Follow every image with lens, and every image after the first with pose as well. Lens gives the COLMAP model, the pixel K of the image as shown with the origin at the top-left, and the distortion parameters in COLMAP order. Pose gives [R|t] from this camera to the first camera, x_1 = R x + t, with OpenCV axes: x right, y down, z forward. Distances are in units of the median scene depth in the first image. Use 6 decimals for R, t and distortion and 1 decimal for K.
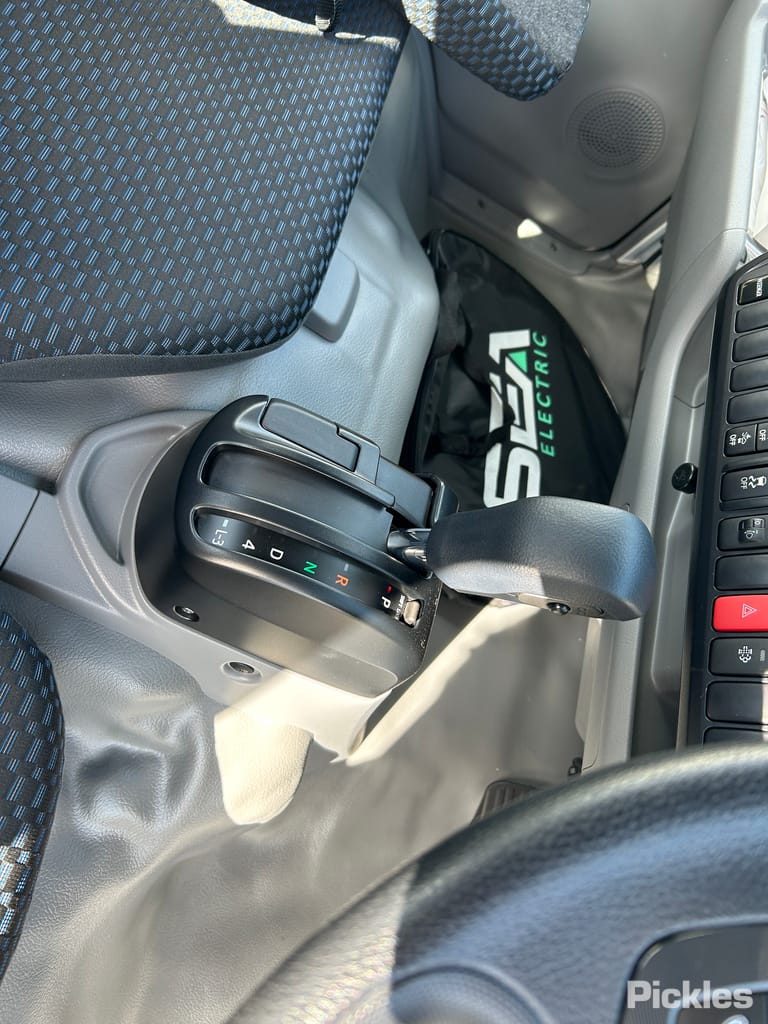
lens RADIAL K [[768.3, 0, 388.9], [0, 768.3, 509.3], [0, 0, 1]] dist [0.035880, -0.047016]
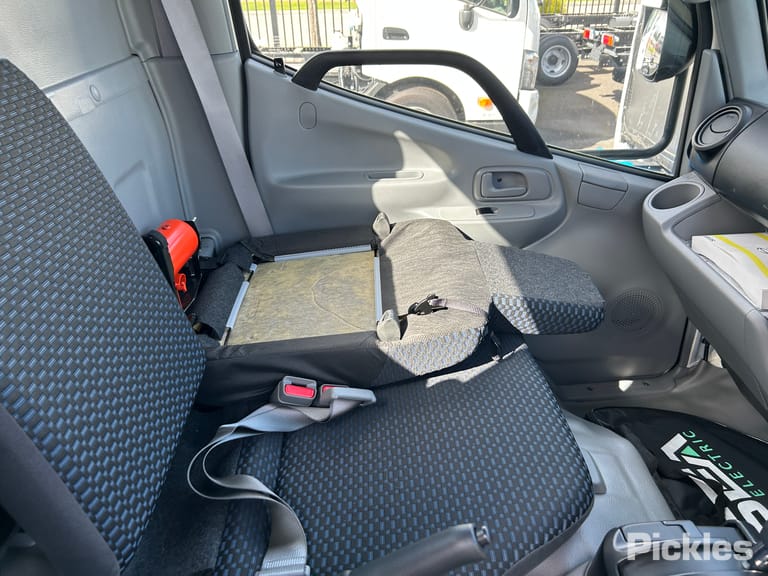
lens RADIAL K [[576.2, 0, 387.3], [0, 576.2, 292.7], [0, 0, 1]] dist [0.035880, -0.047016]
pose [[0.828119, -0.560499, -0.007754, -0.180426], [0.434292, 0.650275, -0.623325, 0.064716], [0.354415, 0.512820, 0.781925, -0.308271]]
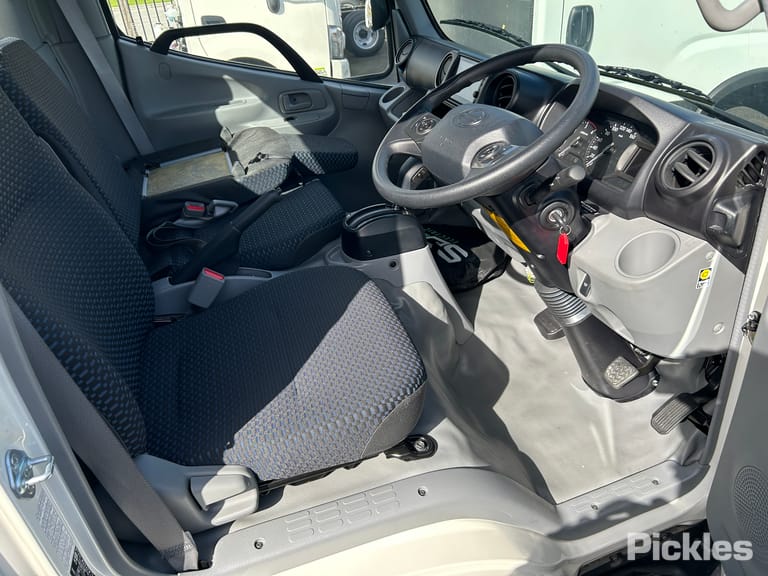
lens RADIAL K [[576.2, 0, 388.6], [0, 576.2, 282.5], [0, 0, 1]] dist [0.035880, -0.047016]
pose [[0.691120, -0.705295, 0.157835, -0.481936], [0.674200, 0.550460, -0.492391, 1.097014], [0.260399, 0.446713, 0.855944, -0.904072]]
